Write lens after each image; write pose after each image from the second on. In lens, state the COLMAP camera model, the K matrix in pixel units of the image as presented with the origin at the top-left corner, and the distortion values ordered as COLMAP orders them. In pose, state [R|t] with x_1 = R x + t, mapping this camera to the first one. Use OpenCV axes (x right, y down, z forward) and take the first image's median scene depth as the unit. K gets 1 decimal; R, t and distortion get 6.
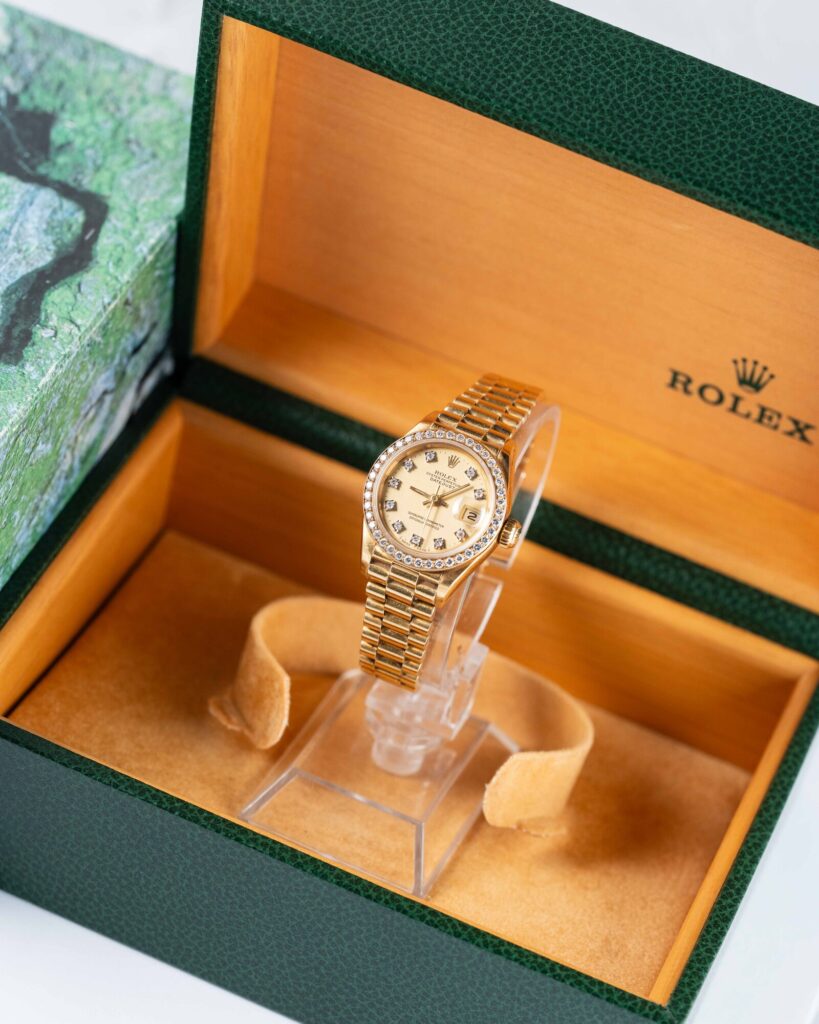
lens RADIAL K [[4785.0, 0, 279.2], [0, 4785.0, 496.3], [0, 0, 1]] dist [0.068344, 0.000000]
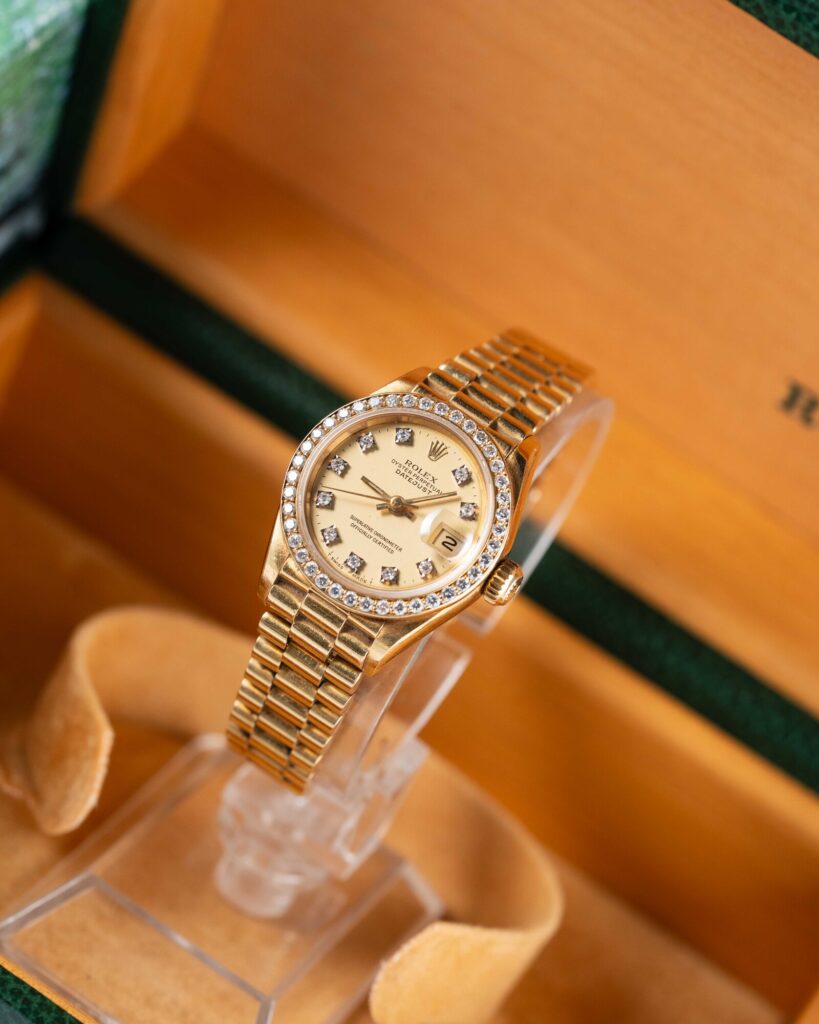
lens RADIAL K [[4785.0, 0, 413.5], [0, 4785.0, 511.2], [0, 0, 1]] dist [0.068344, 0.000000]
pose [[0.978206, 0.202270, 0.046901, 0.005432], [-0.202477, 0.979287, -0.000349, 0.001230], [-0.046000, -0.009155, 0.998900, 0.367625]]
